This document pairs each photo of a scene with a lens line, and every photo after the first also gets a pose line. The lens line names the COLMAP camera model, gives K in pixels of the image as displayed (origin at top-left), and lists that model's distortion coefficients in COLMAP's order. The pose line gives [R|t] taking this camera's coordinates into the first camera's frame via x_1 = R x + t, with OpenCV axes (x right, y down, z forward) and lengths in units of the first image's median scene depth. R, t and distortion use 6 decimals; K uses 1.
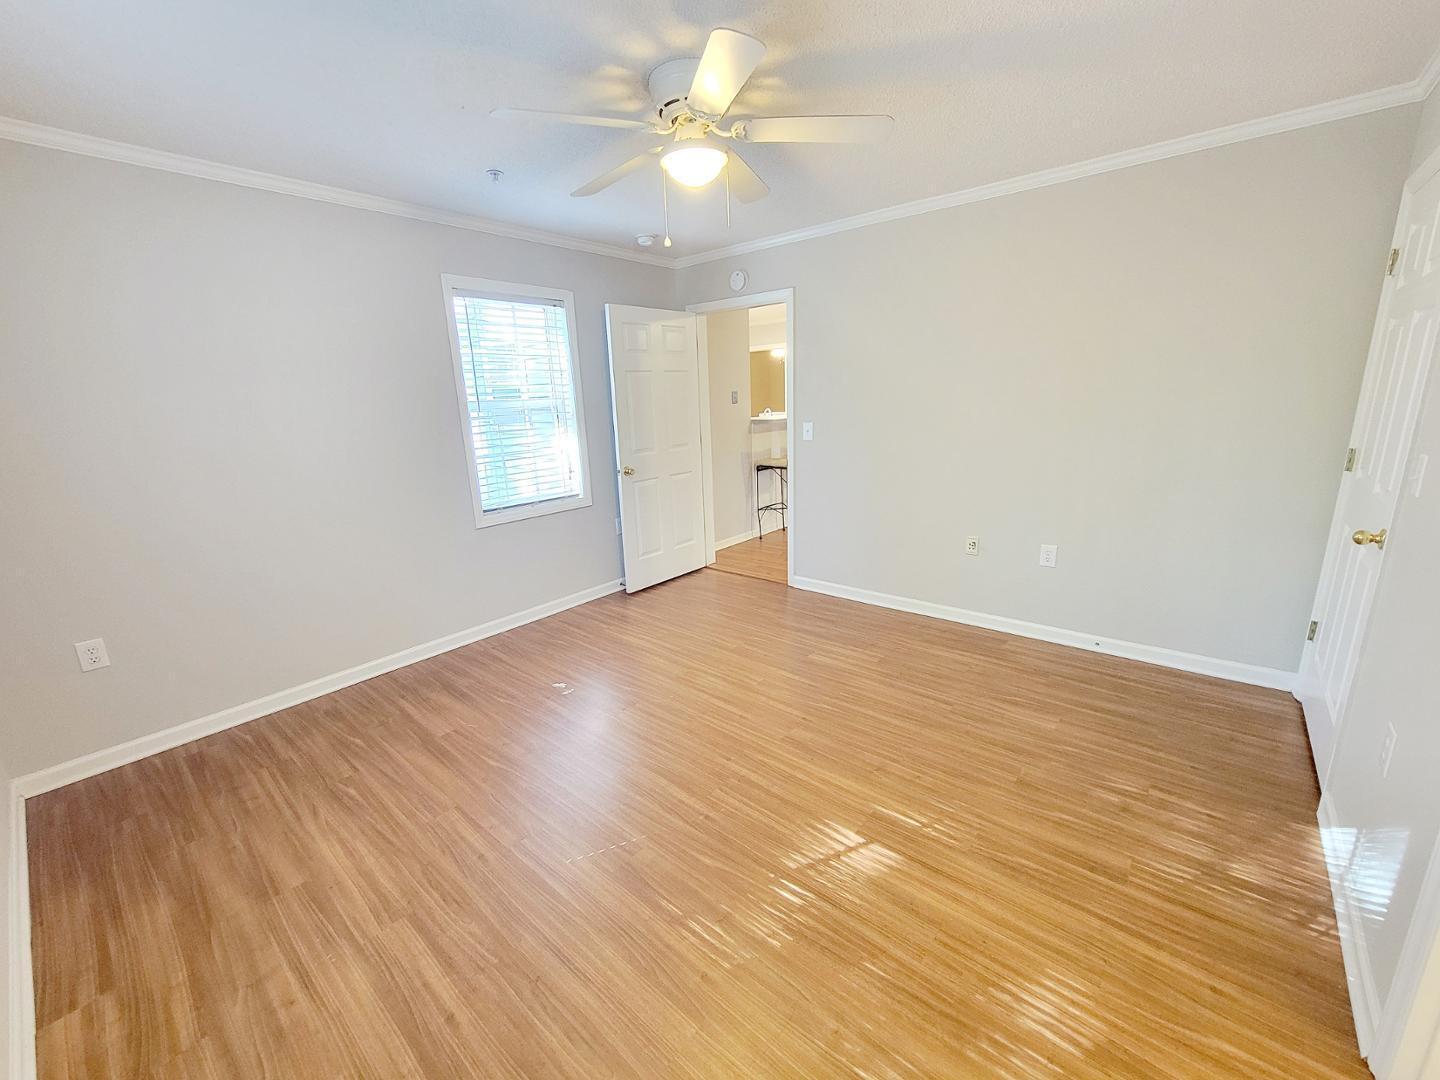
lens RADIAL K [[587.6, 0, 712.9], [0, 587.6, 541.6], [0, 0, 1]] dist [0.006929, -0.002748]
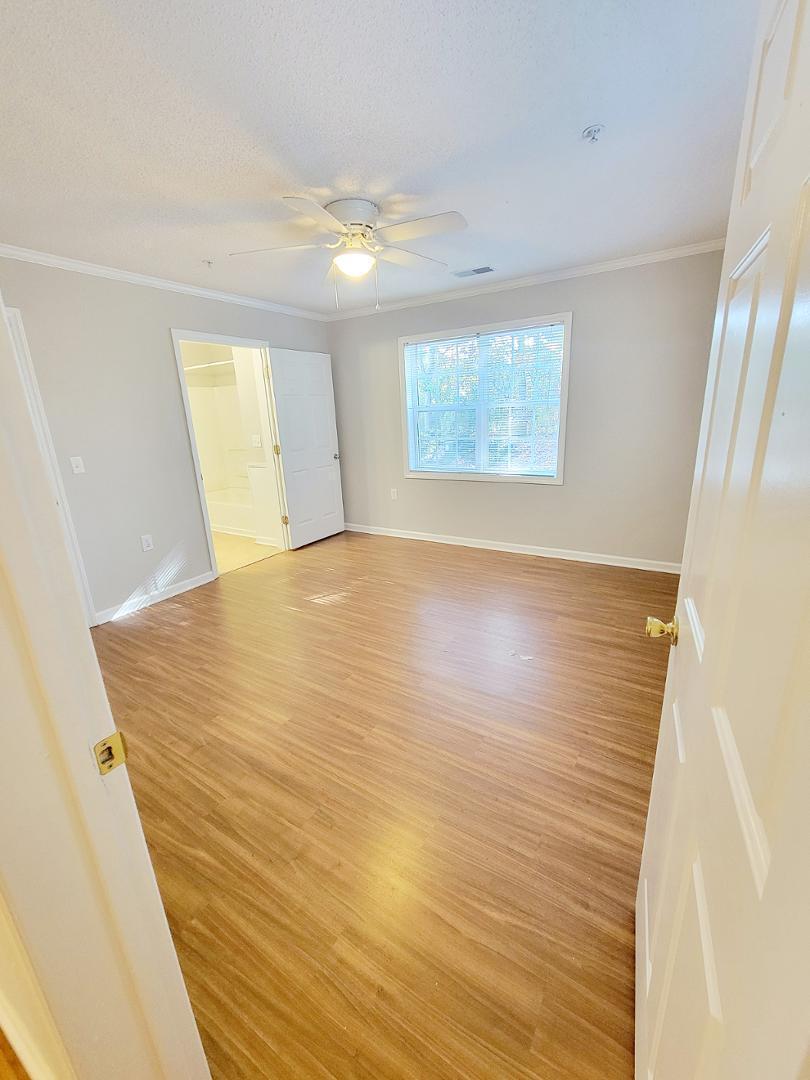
lens RADIAL K [[440.7, 0, 400.6], [0, 440.7, 537.0], [0, 0, 1]] dist [0.006929, -0.002748]
pose [[-0.986303, 0.118009, -0.115241, 0.065610], [0.044066, 0.861793, 0.505343, -0.554597], [0.158949, 0.493343, -0.855189, 2.228958]]
